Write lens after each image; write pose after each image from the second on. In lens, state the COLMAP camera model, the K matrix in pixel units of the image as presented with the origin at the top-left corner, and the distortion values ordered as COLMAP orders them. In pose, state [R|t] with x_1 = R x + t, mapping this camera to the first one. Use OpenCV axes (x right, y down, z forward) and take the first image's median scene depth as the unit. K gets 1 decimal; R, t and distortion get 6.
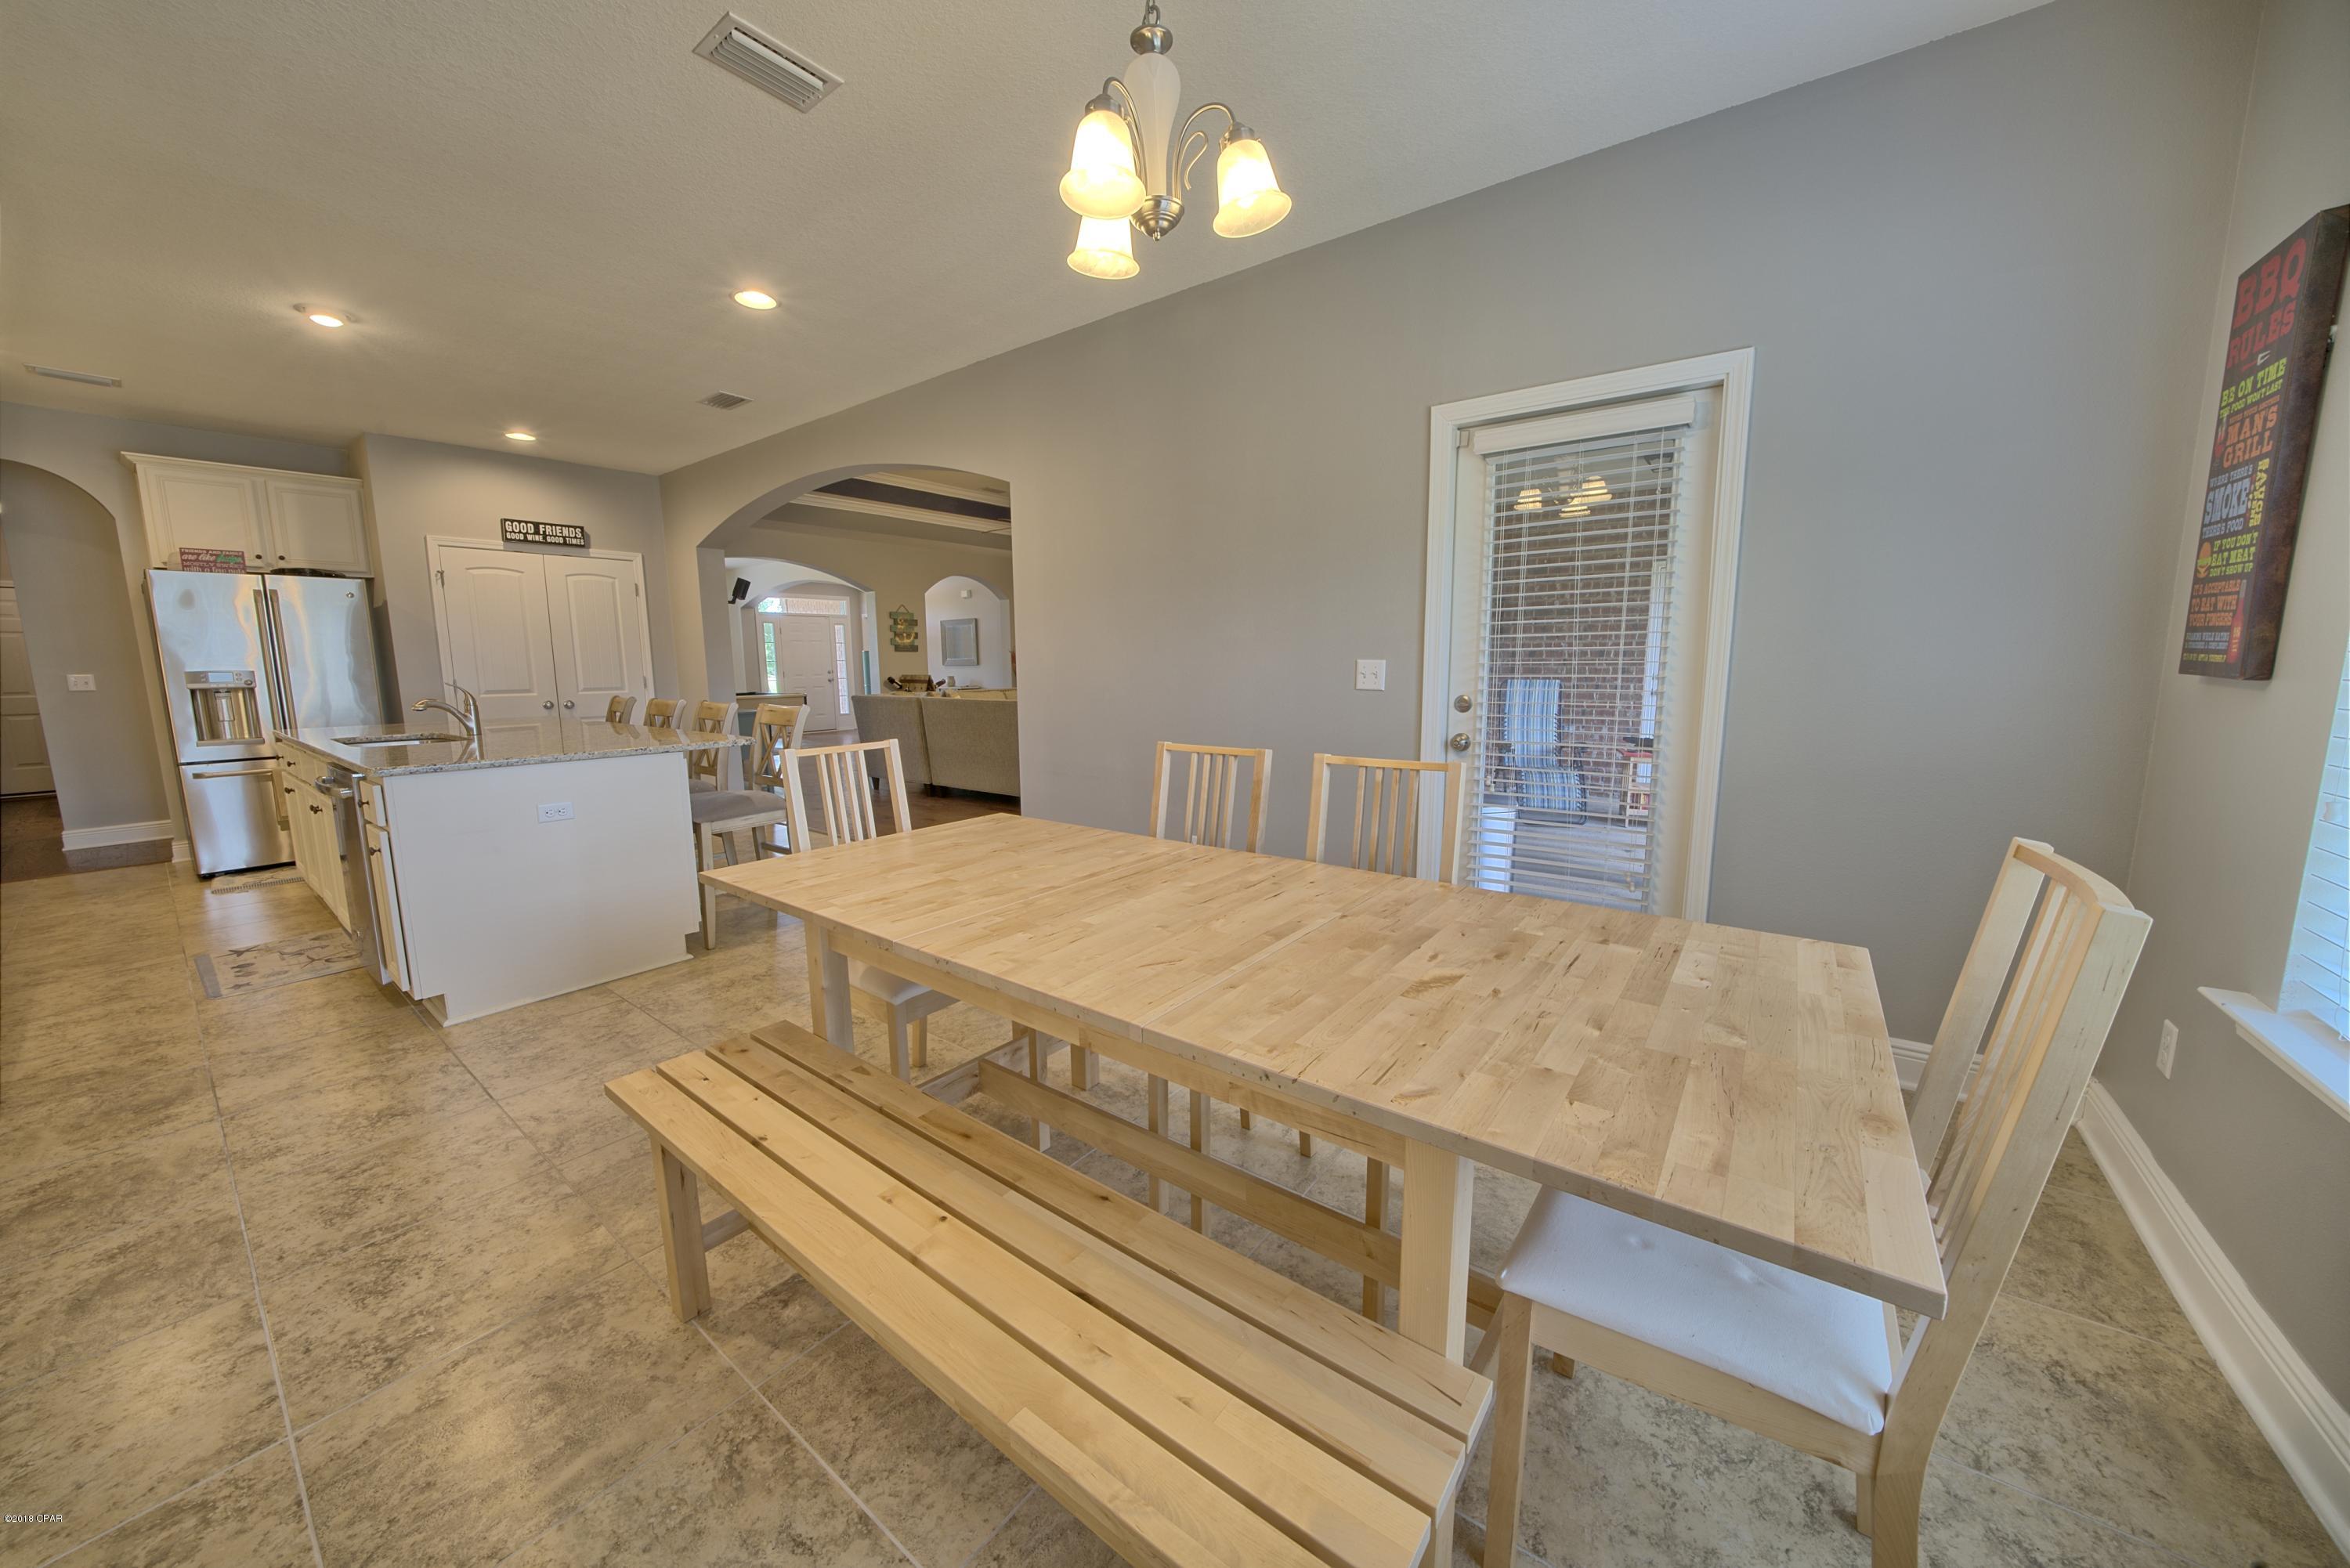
lens RADIAL K [[813.9, 0, 1167.3], [0, 813.9, 778.2], [0, 0, 1]] dist [-0.022379, 0.002141]
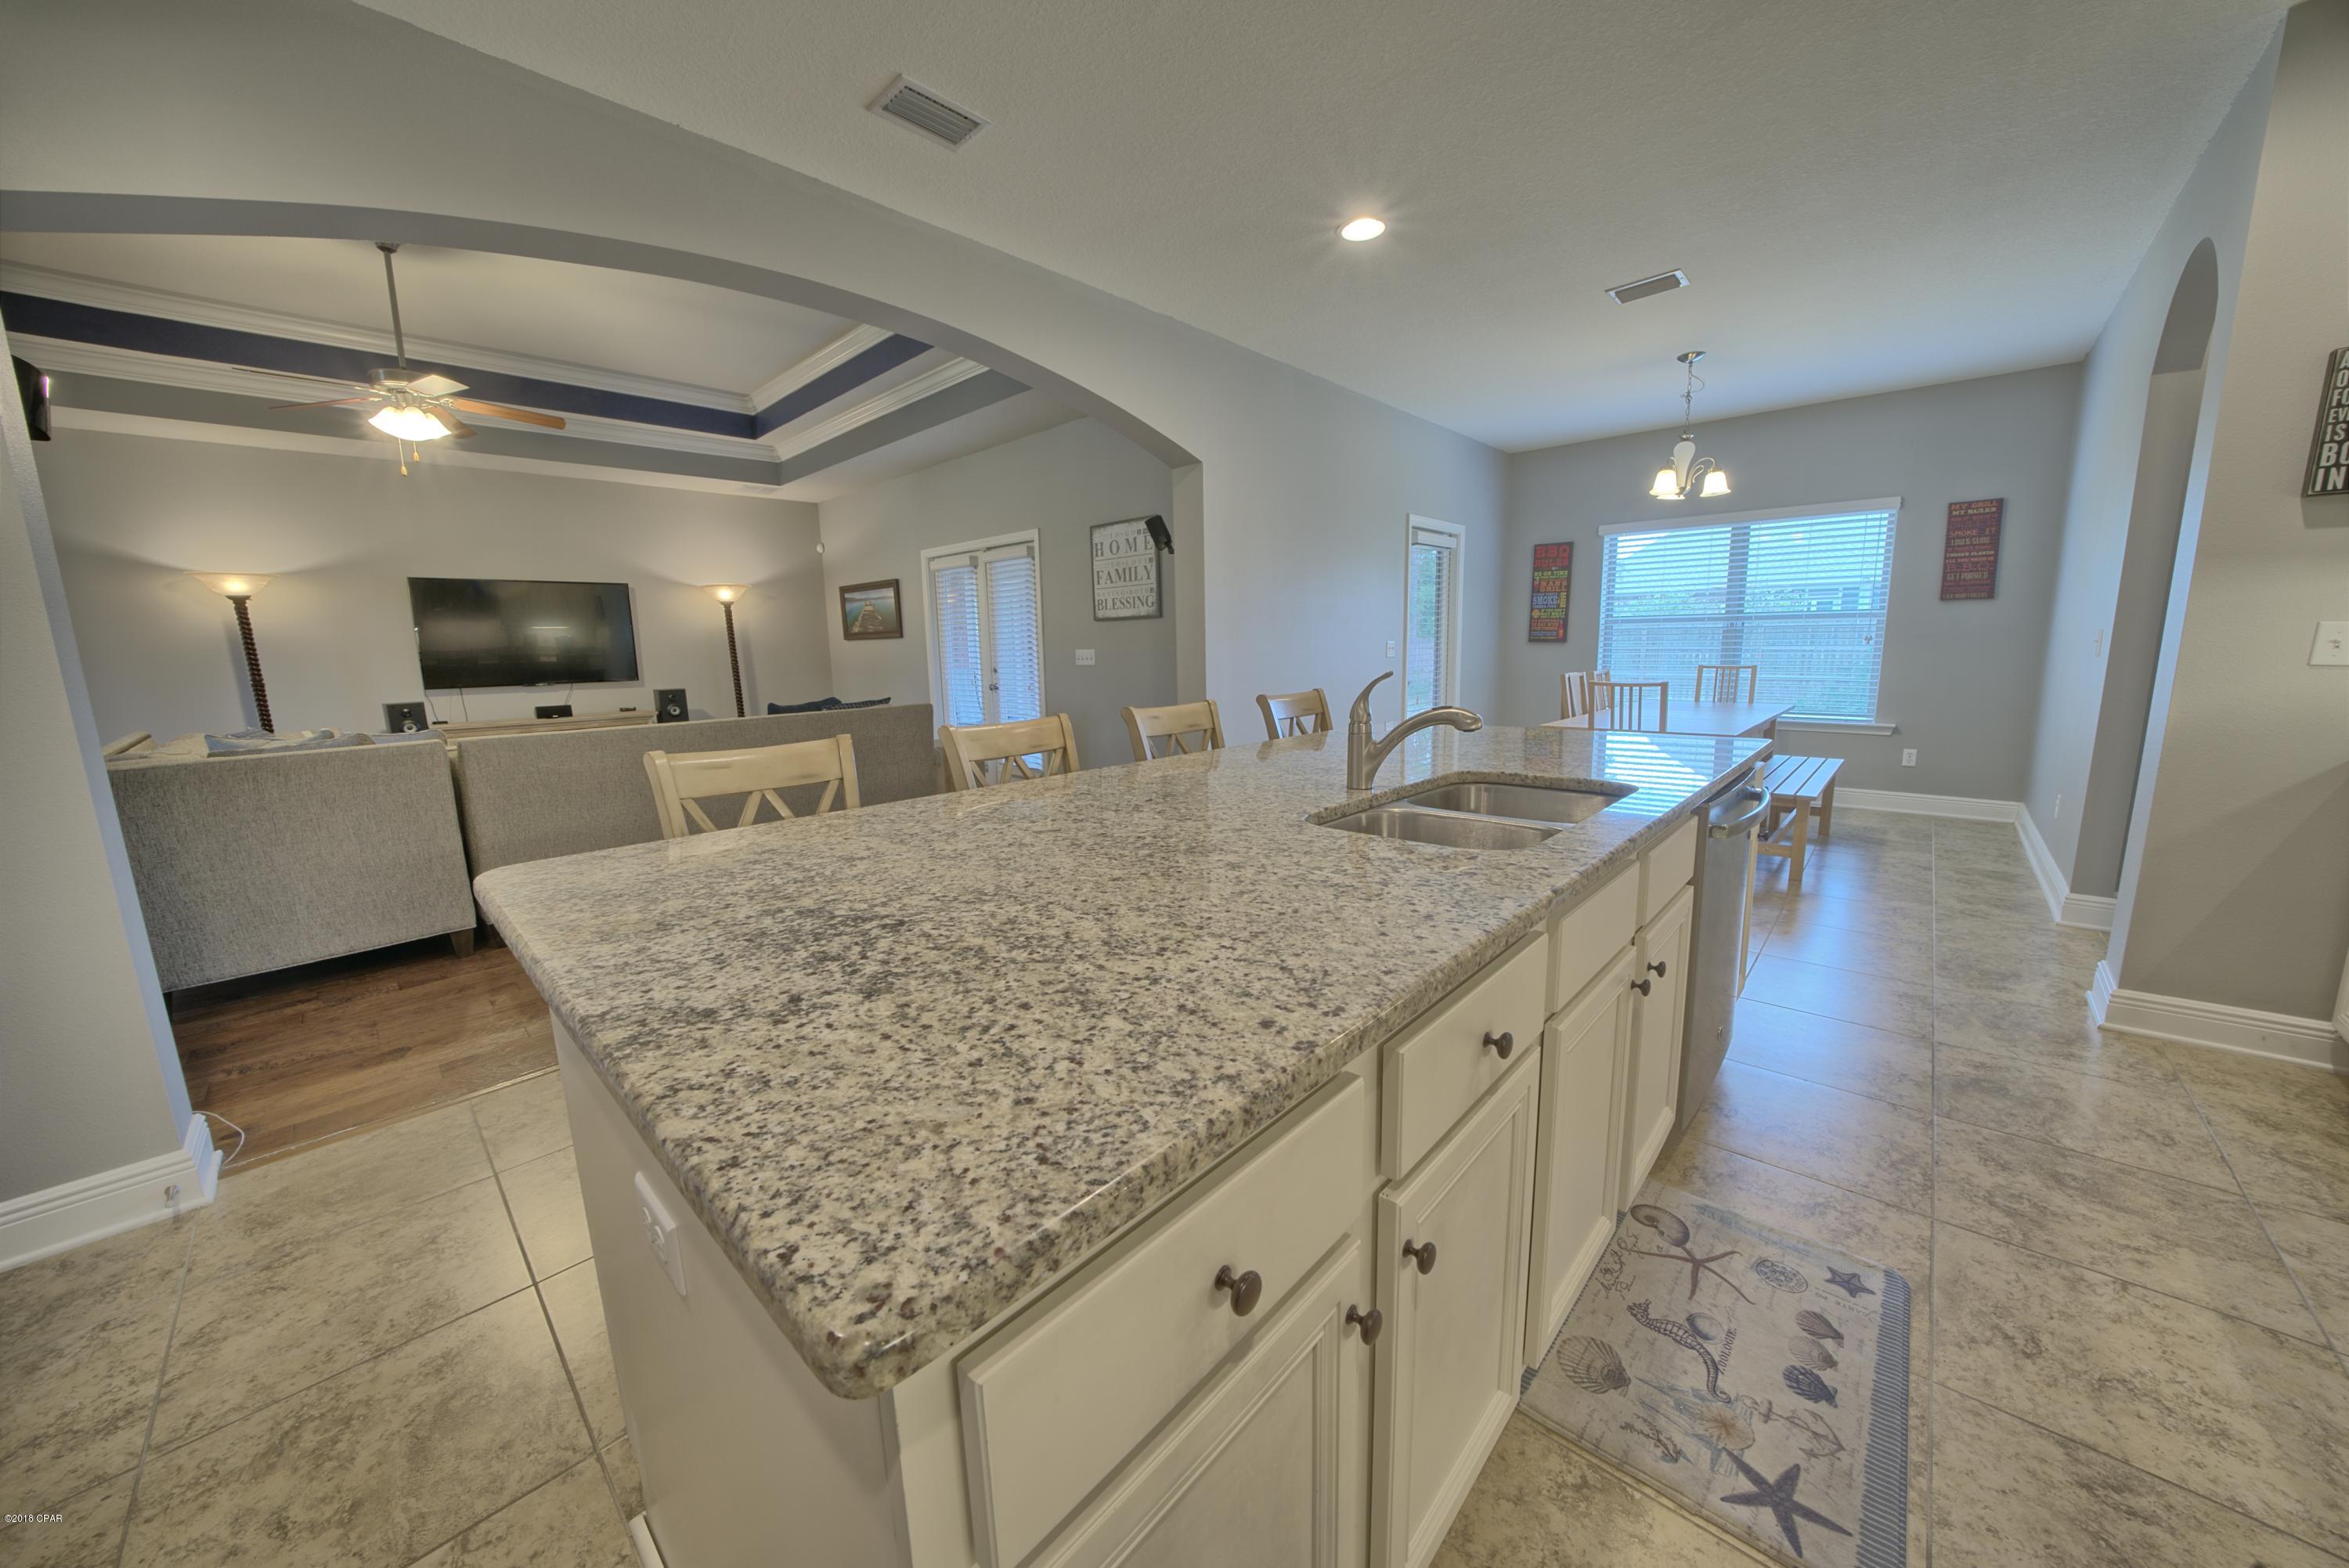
lens RADIAL K [[813.5, 0, 1162.1], [0, 813.5, 776.6], [0, 0, 1]] dist [-0.022379, 0.002141]
pose [[0.100048, -0.154608, 0.982897, -0.859622], [0.166293, 0.976557, 0.136684, -0.090768], [-0.980988, 0.149774, 0.123413, 0.682081]]
